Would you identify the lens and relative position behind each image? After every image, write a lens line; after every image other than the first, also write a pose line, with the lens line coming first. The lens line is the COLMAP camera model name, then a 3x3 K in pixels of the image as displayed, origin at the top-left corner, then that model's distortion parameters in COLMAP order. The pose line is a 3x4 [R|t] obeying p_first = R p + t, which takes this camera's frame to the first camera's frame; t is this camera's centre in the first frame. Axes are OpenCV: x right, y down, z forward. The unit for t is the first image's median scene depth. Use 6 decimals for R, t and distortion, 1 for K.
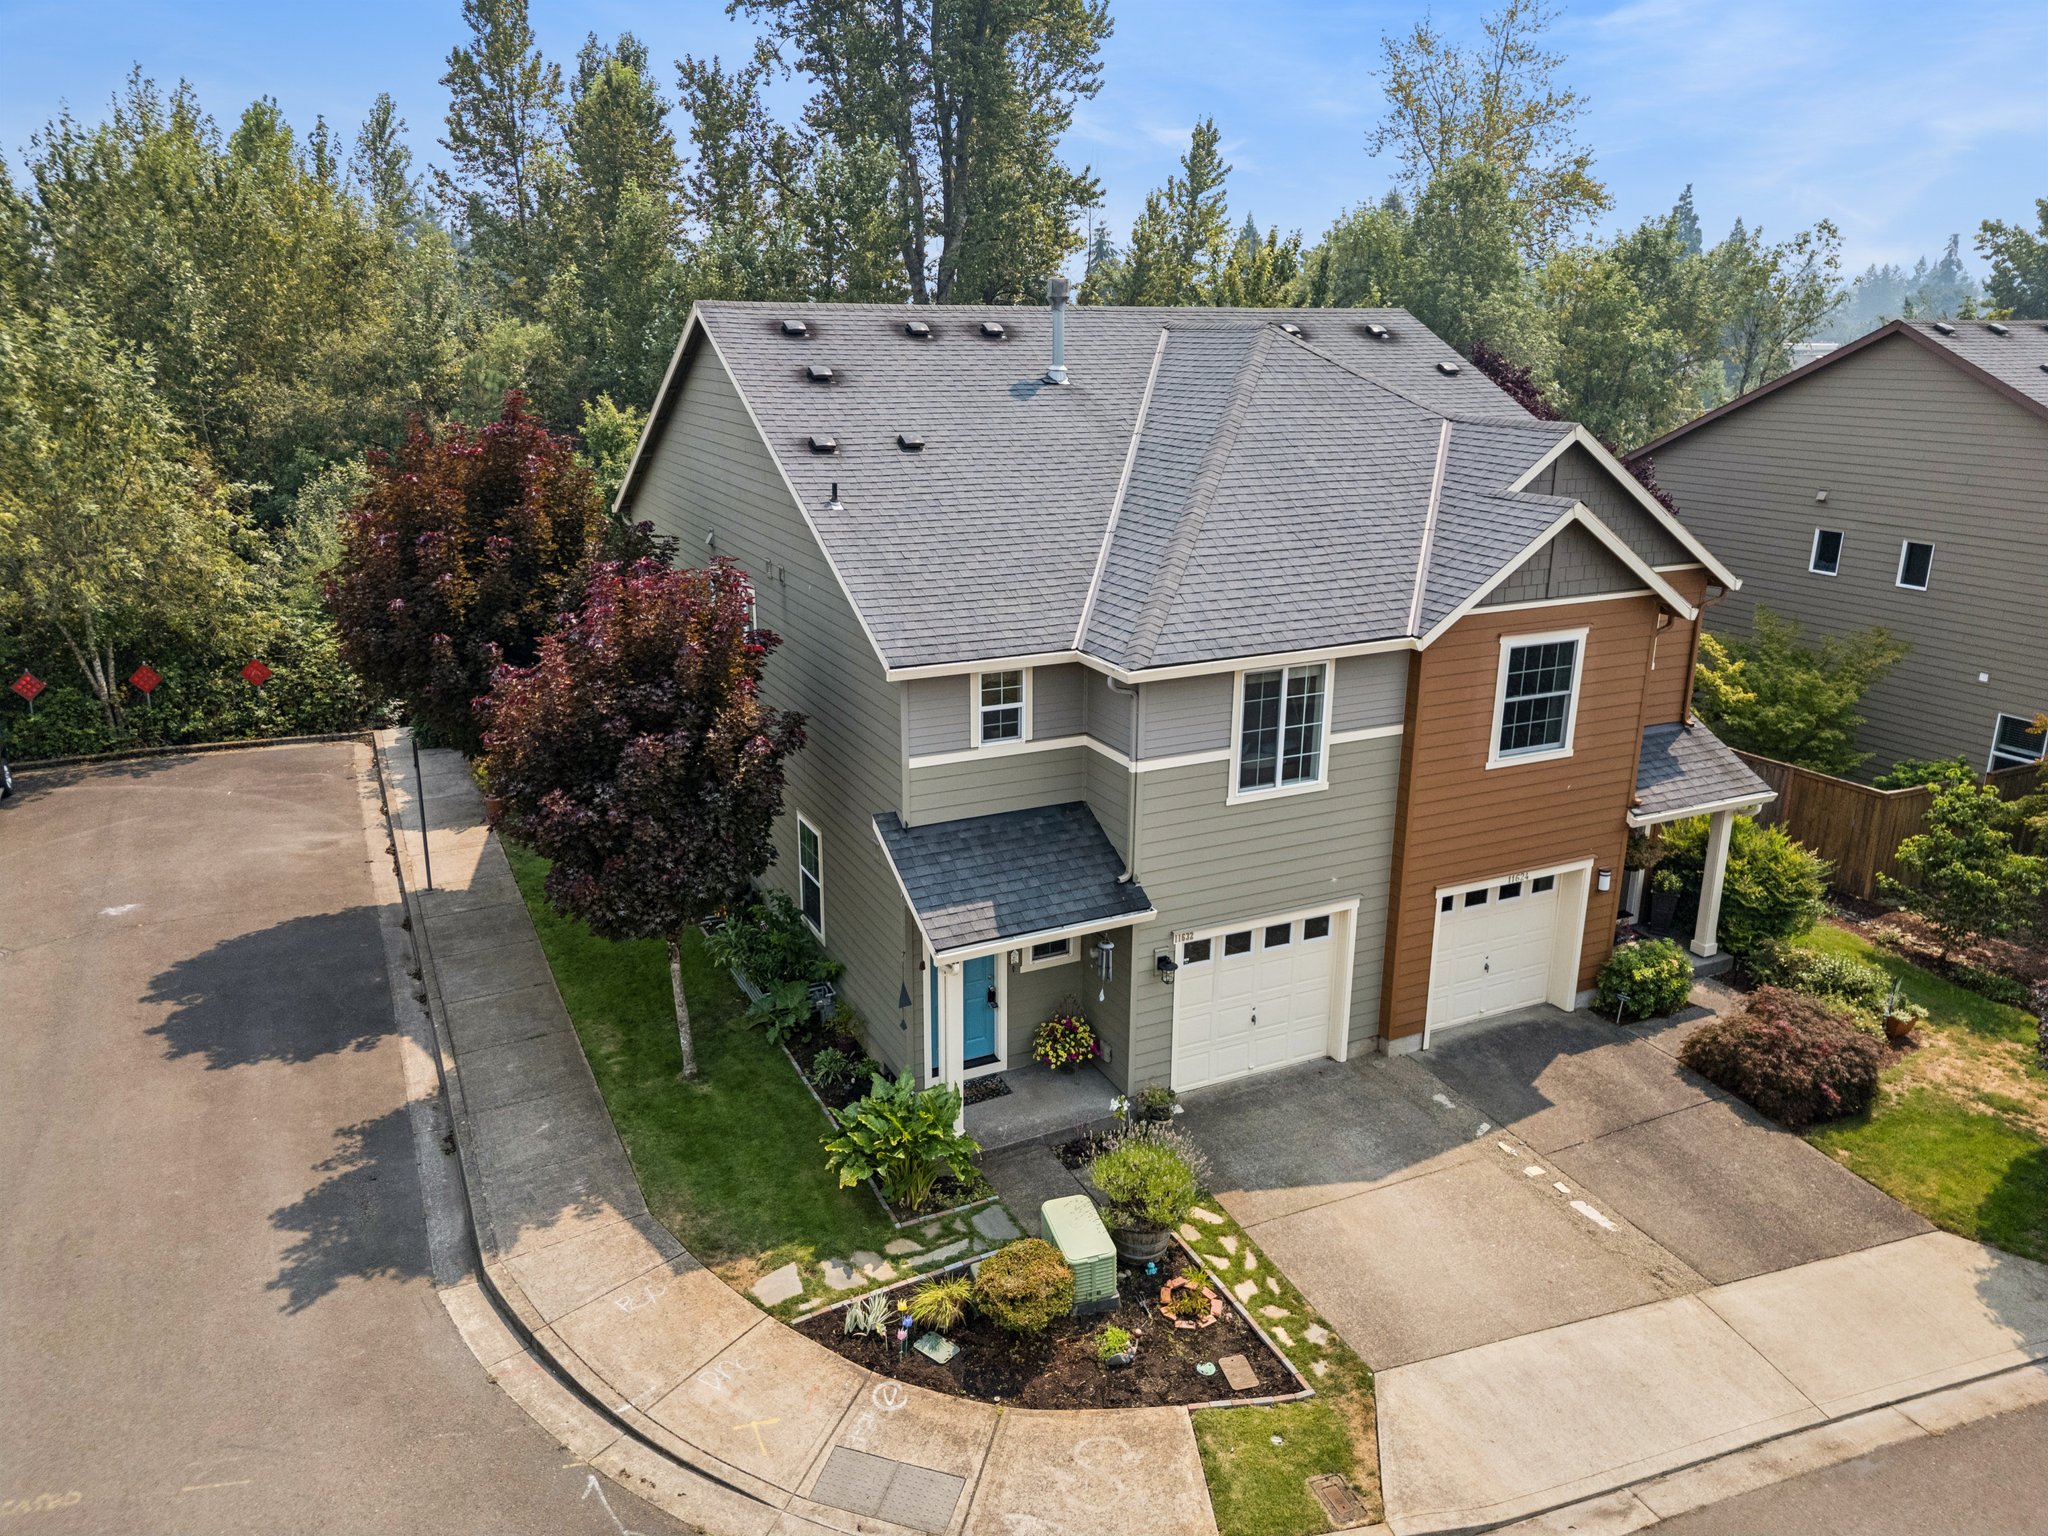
lens RADIAL K [[1437.3, 0, 1024.1], [0, 1437.3, 753.7], [0, 0, 1]] dist [0.061401, -0.060395]
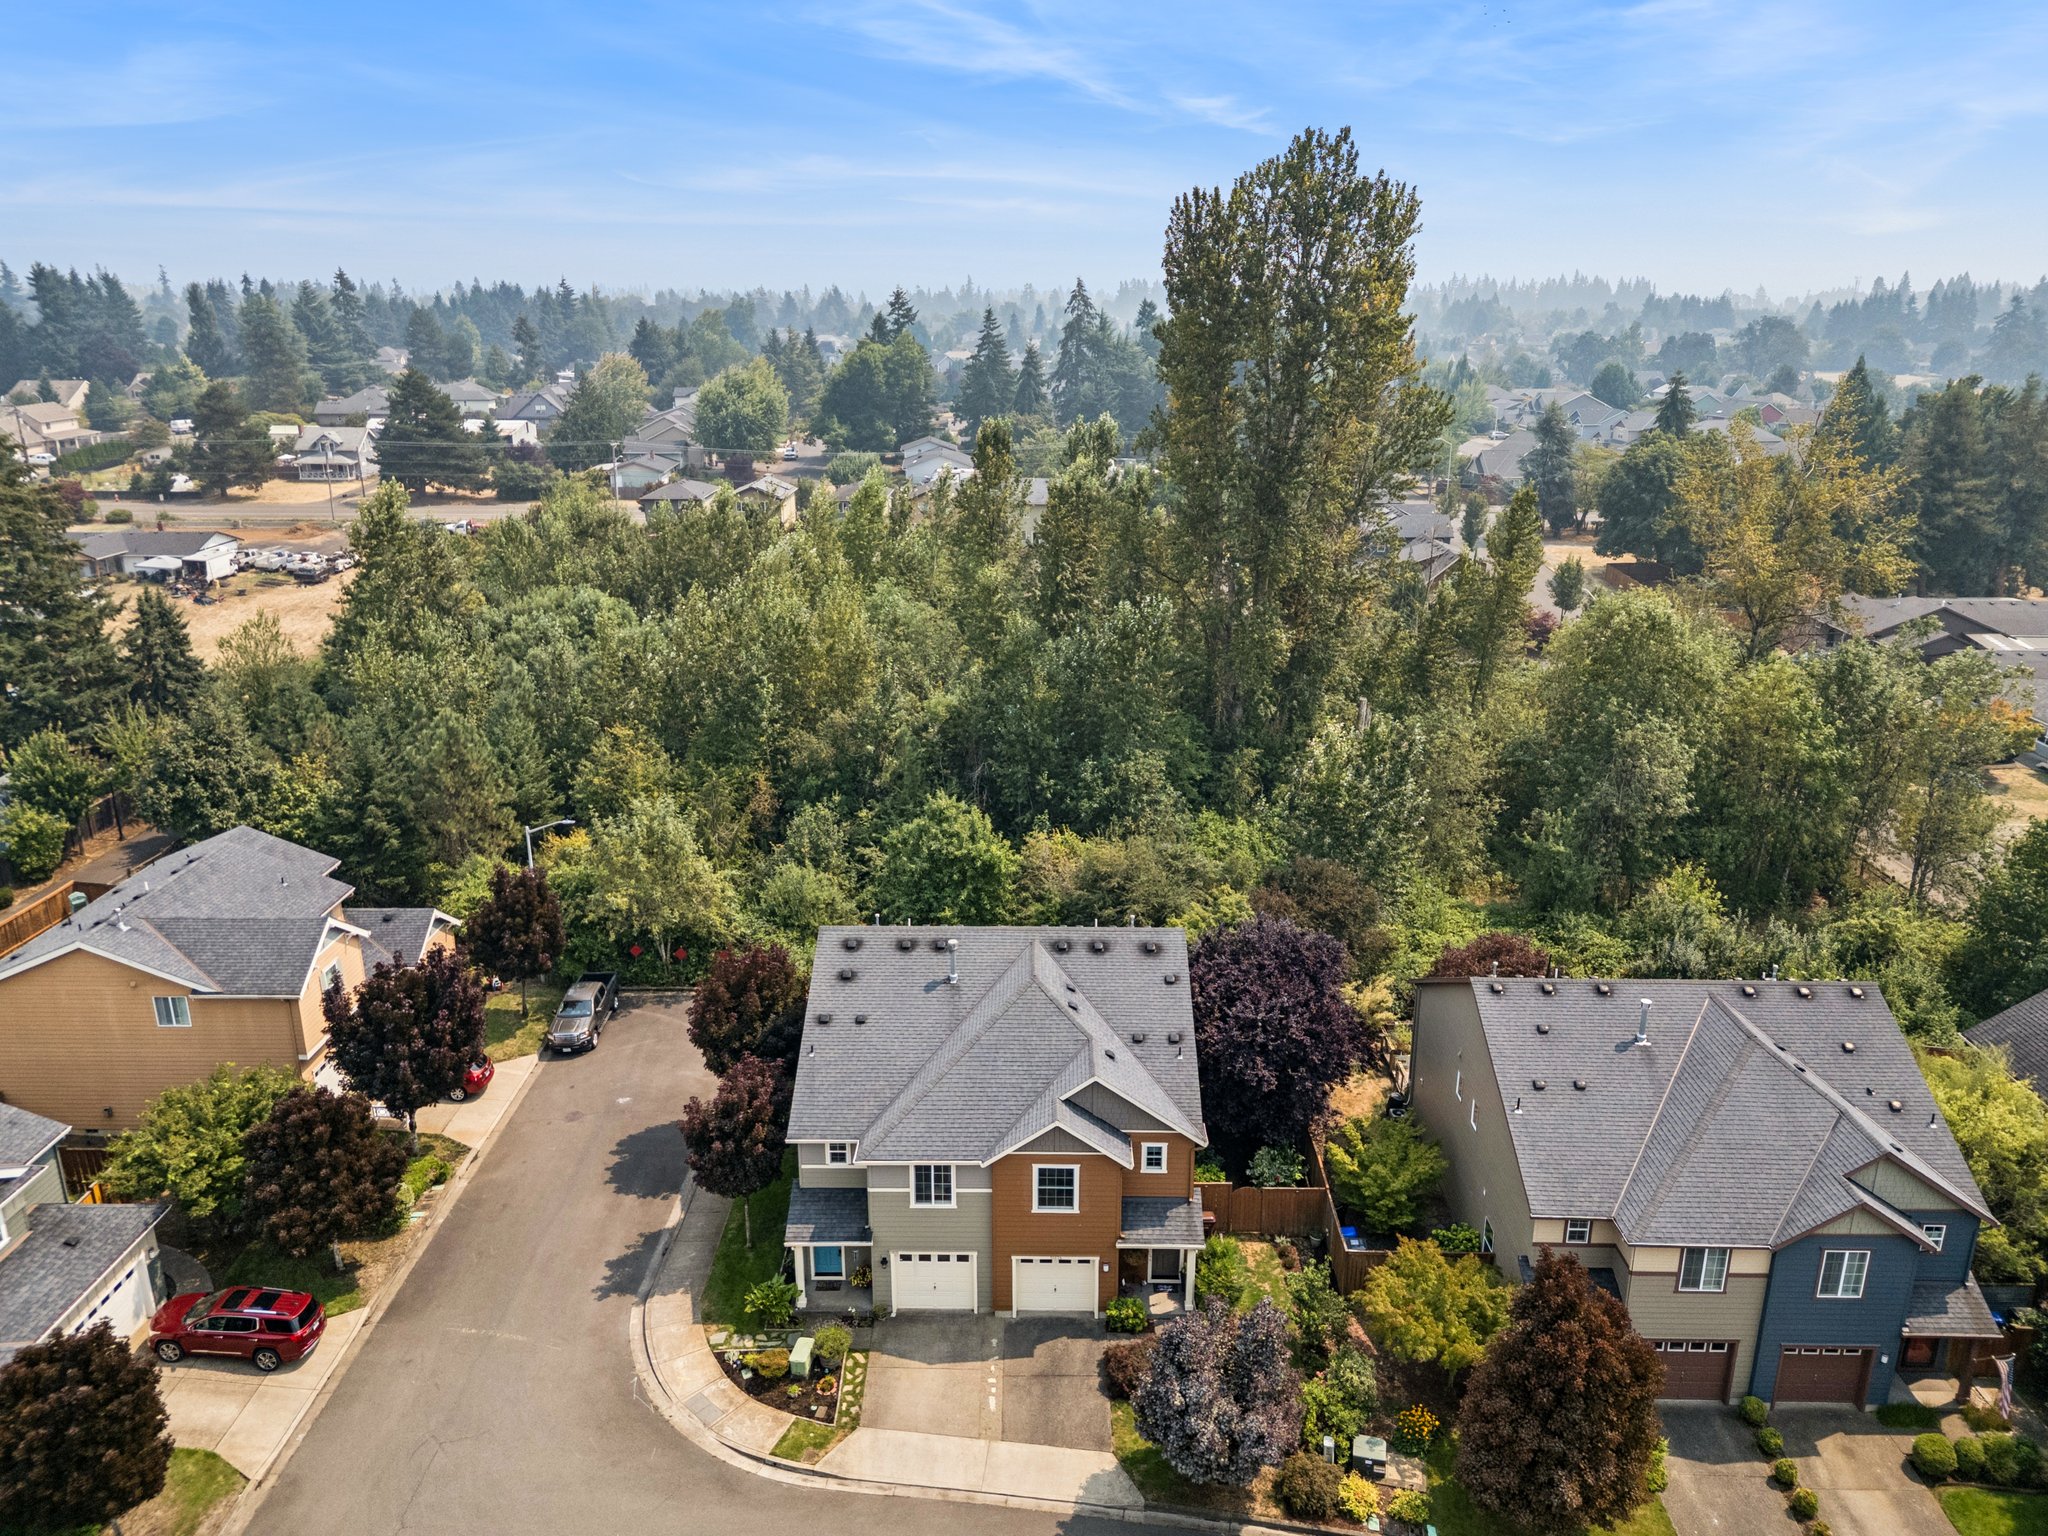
lens RADIAL K [[1437.3, 0, 1024.1], [0, 1437.3, 753.7], [0, 0, 1]] dist [0.061401, -0.060395]
pose [[0.892680, 0.128660, -0.431937, 1.332563], [-0.126957, 0.991362, 0.032914, -0.880648], [0.432441, 0.025456, 0.901303, -1.284557]]
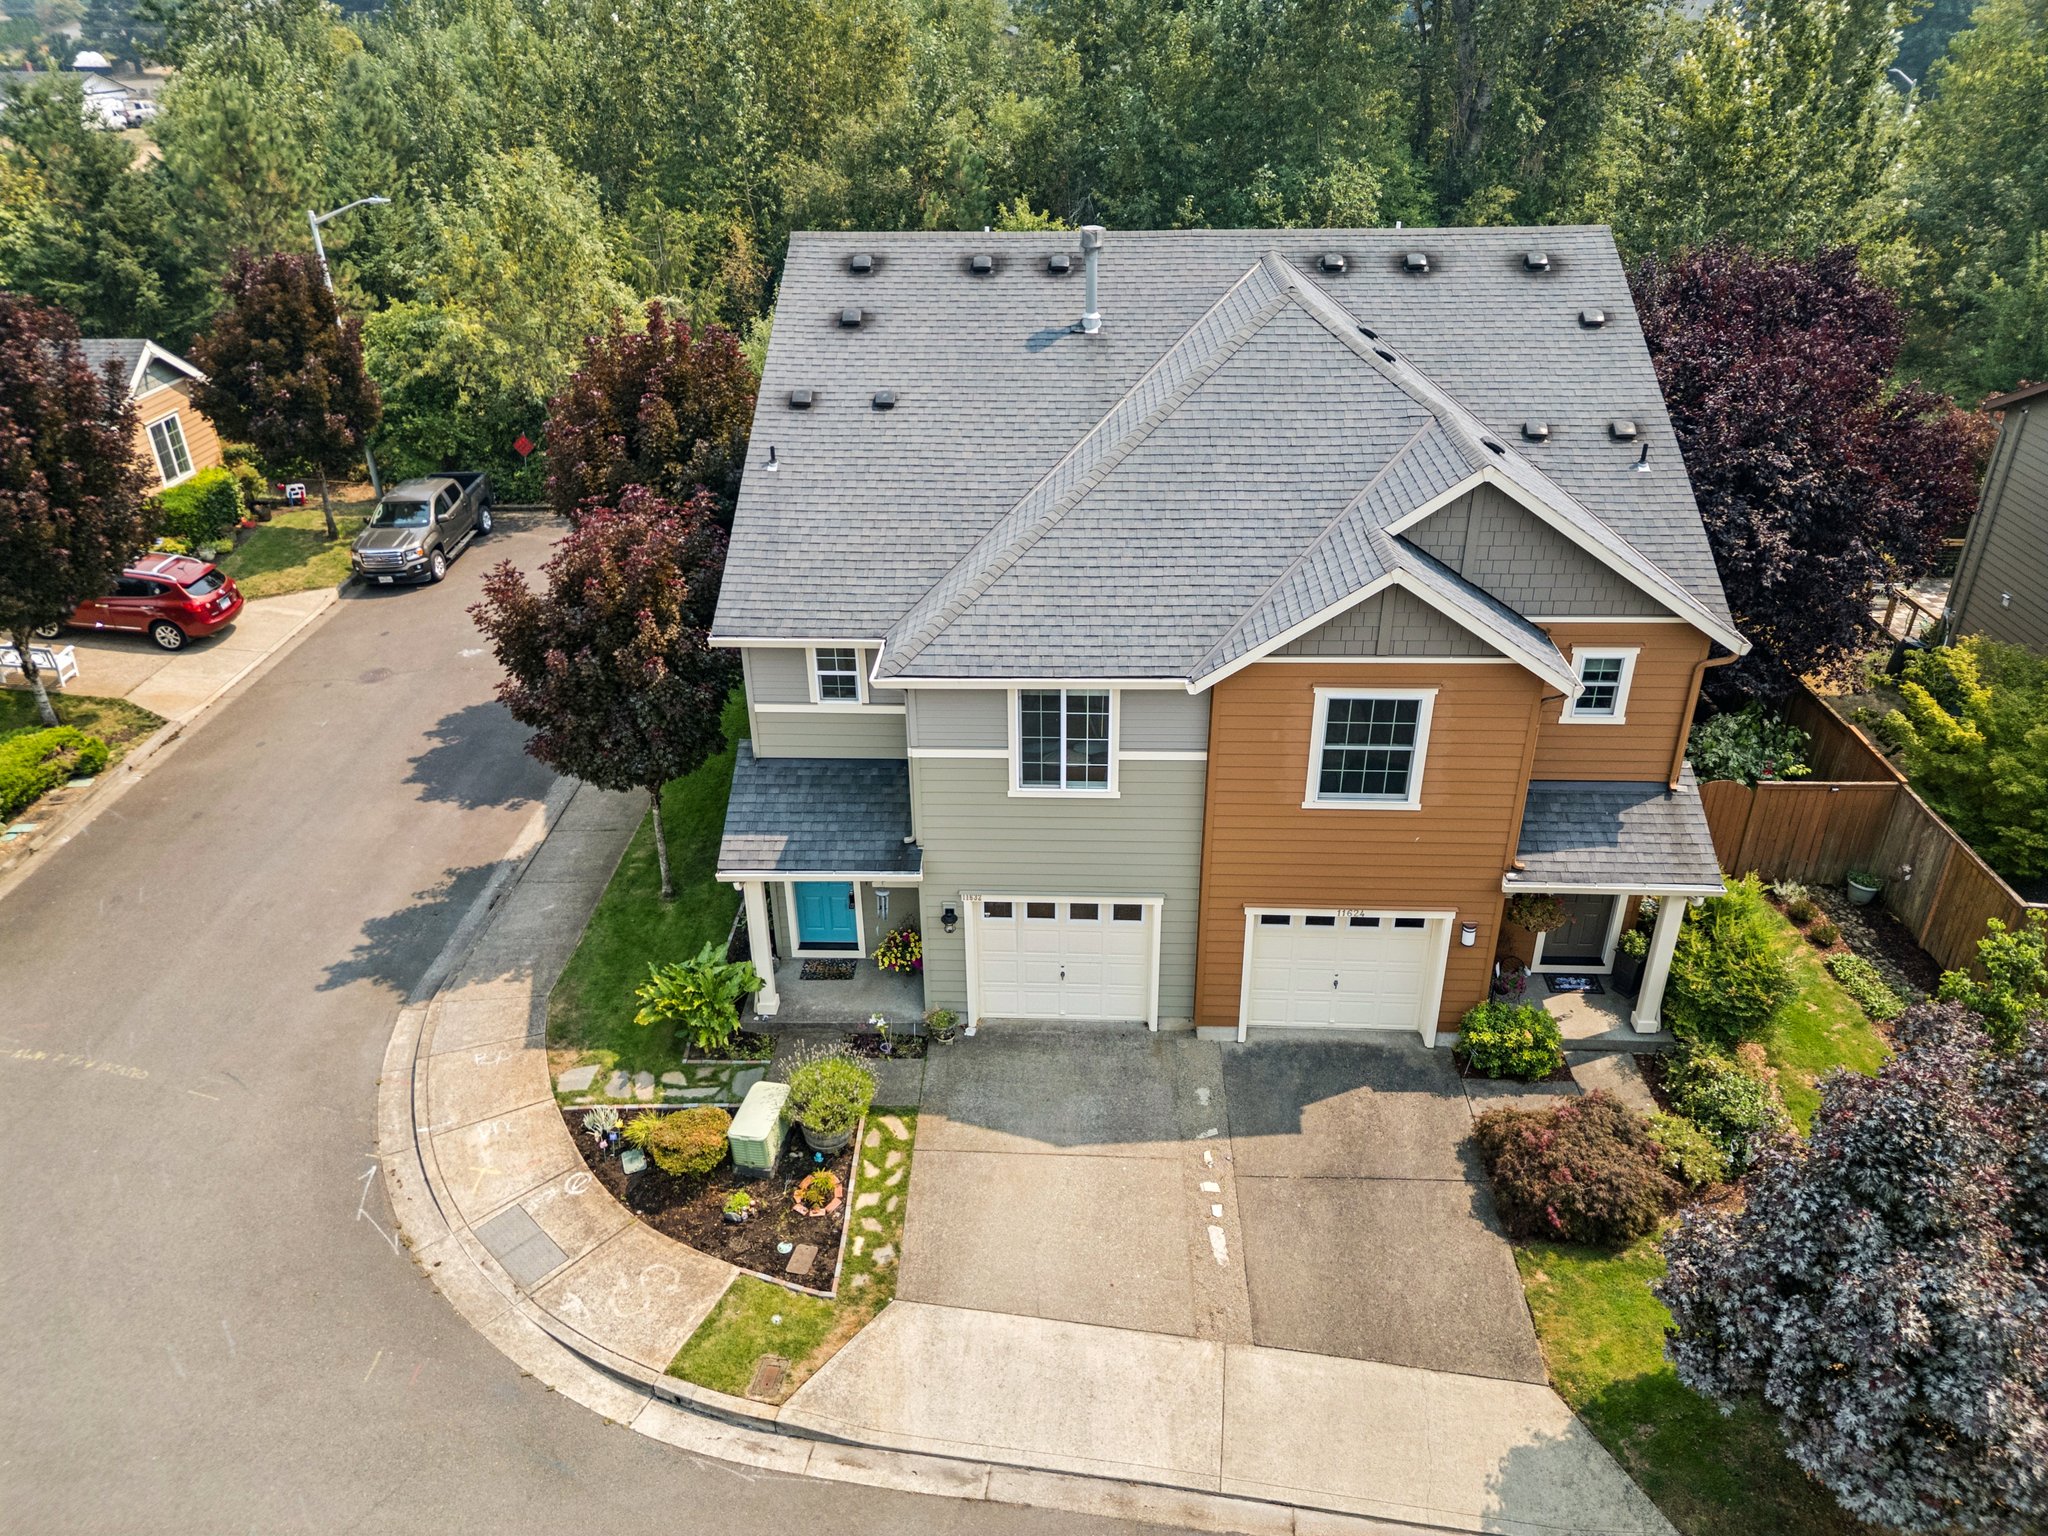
lens RADIAL K [[1437.3, 0, 1024.1], [0, 1437.3, 753.7], [0, 0, 1]] dist [0.061401, -0.060395]
pose [[0.878489, 0.214369, -0.426970, 0.602446], [-0.123279, 0.965132, 0.230918, -0.246501], [0.461584, -0.150223, 0.874284, 0.045246]]
